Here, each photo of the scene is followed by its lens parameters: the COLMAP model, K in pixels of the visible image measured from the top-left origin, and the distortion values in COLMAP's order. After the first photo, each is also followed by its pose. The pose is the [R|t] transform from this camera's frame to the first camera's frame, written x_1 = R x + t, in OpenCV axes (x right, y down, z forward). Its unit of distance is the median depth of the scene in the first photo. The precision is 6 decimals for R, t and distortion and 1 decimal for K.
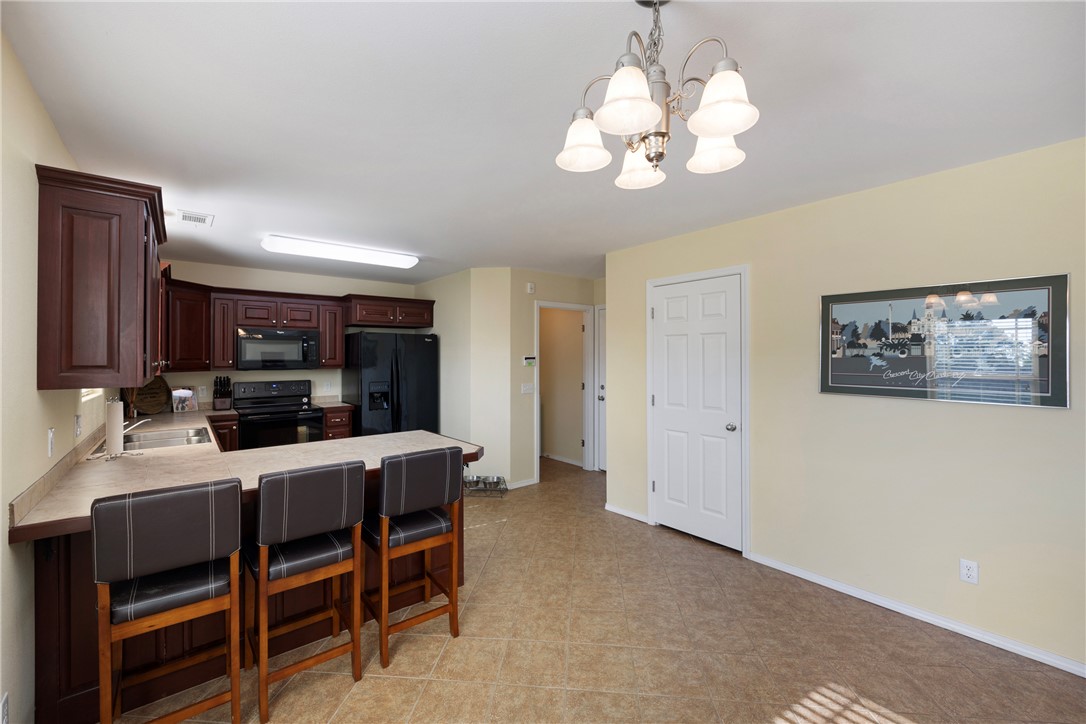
lens RADIAL K [[443.8, 0, 549.3], [0, 443.8, 359.2], [0, 0, 1]] dist [-0.000577, -0.000051]
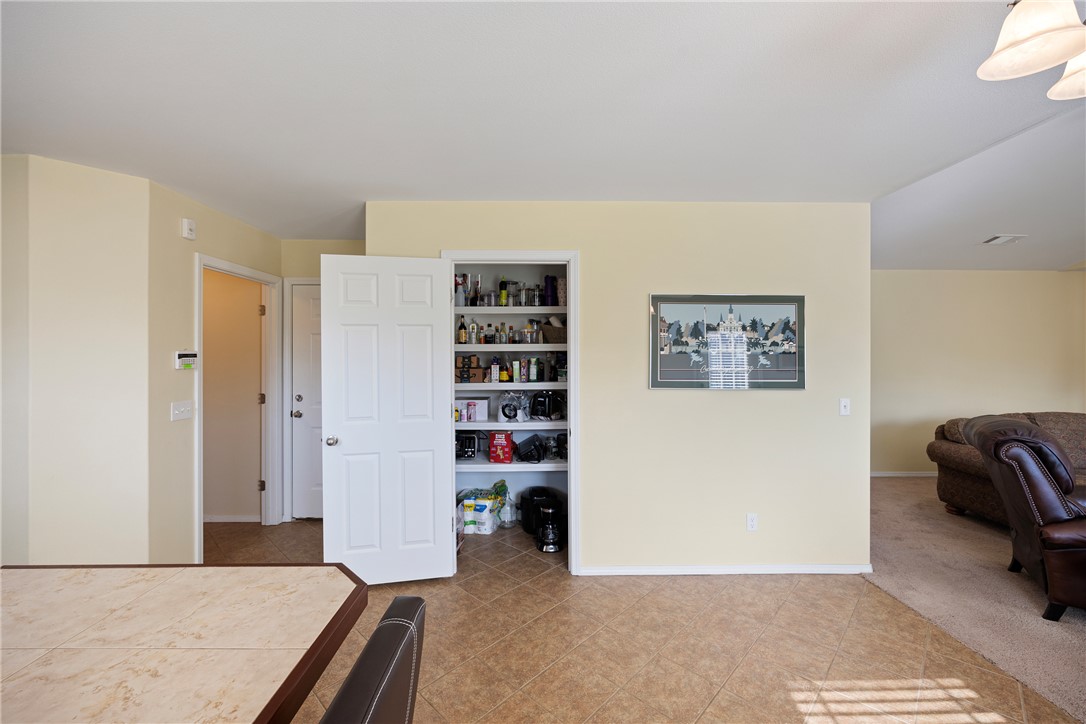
lens RADIAL K [[434.6, 0, 539.2], [0, 434.6, 358.2], [0, 0, 1]] dist [0.000039, 0.000067]
pose [[0.630859, -0.003907, 0.775888, -0.343198], [0.003576, 0.999991, 0.002127, 0.002591], [-0.775889, 0.001433, 0.630868, 0.582920]]
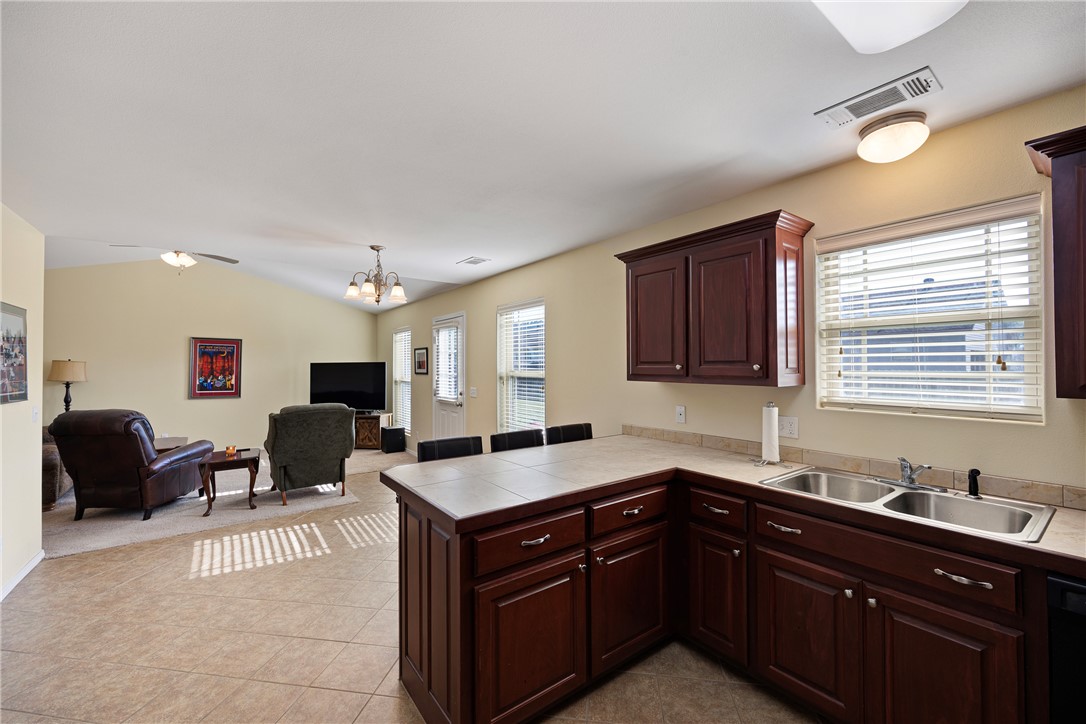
lens RADIAL K [[434.6, 0, 539.2], [0, 434.6, 358.2], [0, 0, 1]] dist [0.000039, 0.000067]
pose [[-0.997689, 0.008342, 0.067425, -0.489322], [0.007641, 0.999914, -0.010640, -0.001142], [-0.067508, -0.010100, -0.997668, 1.755035]]
